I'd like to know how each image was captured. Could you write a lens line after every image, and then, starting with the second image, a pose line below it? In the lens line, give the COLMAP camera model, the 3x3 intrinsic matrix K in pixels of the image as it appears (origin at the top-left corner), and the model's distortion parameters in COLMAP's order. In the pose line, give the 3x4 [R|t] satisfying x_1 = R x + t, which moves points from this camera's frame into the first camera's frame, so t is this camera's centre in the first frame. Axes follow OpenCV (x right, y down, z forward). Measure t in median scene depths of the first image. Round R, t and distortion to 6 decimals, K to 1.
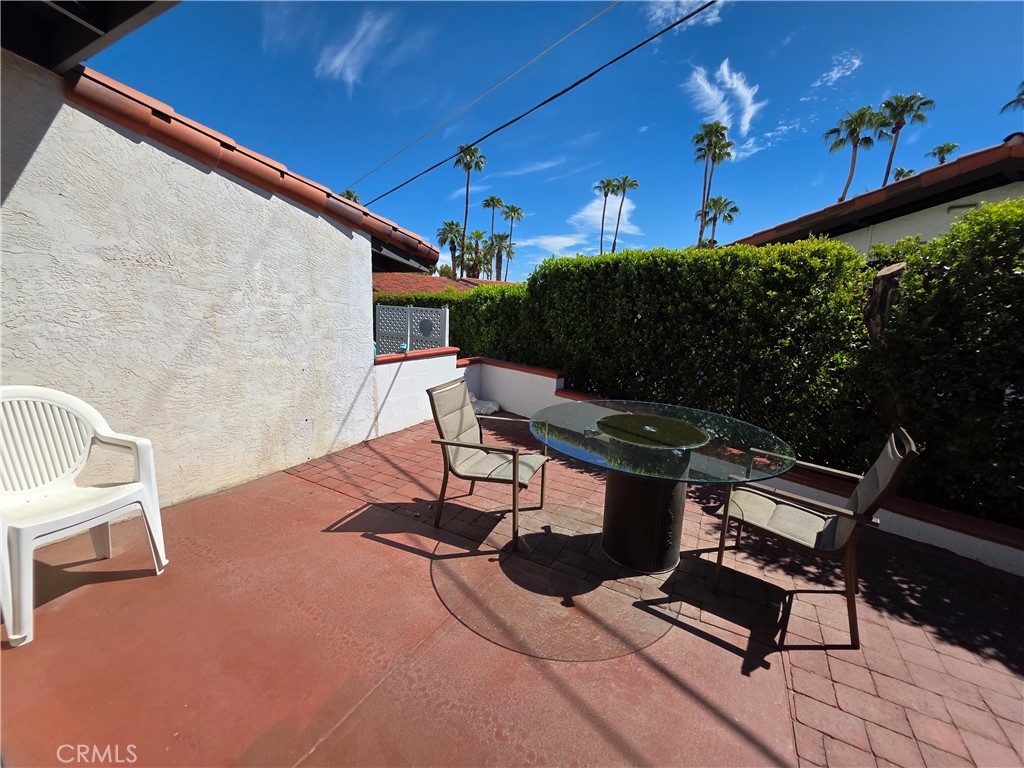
lens RADIAL K [[411.9, 0, 507.9], [0, 411.9, 379.5], [0, 0, 1]] dist [0.002011, -0.000219]
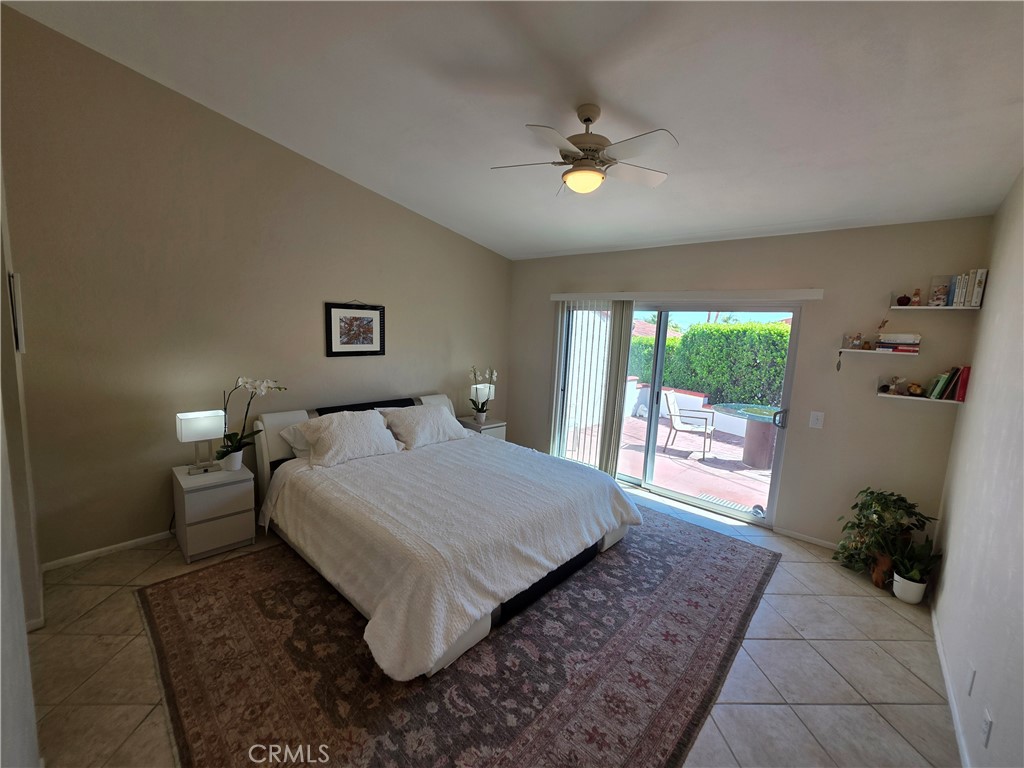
lens RADIAL K [[411.9, 0, 508.5], [0, 411.9, 382.0], [0, 0, 1]] dist [0.002011, -0.000219]
pose [[0.974623, 0.041498, -0.219974, -0.439918], [-0.056392, 0.996490, -0.061866, 0.126053], [0.216635, 0.072700, 0.973542, -1.233698]]
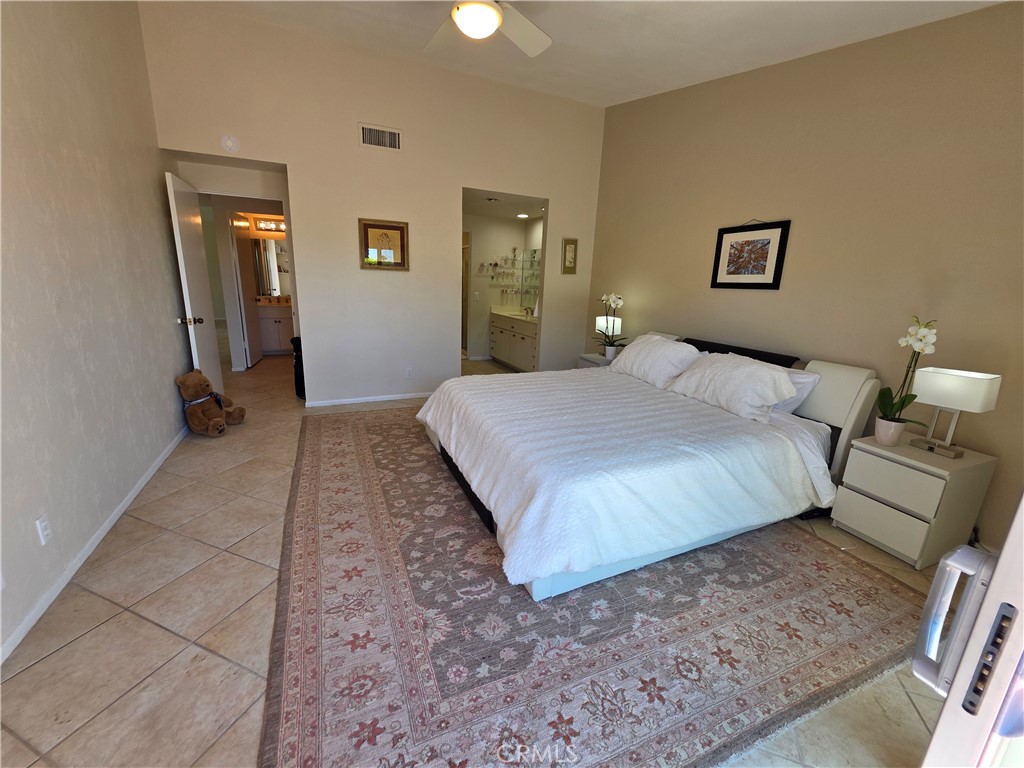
lens RADIAL K [[411.9, 0, 511.2], [0, 411.9, 384.2], [0, 0, 1]] dist [0.002011, -0.000219]
pose [[-0.595203, 0.140540, -0.791190, -0.085260], [-0.205823, 0.925080, 0.319161, 0.038748], [0.776769, 0.352810, -0.521684, -0.293888]]
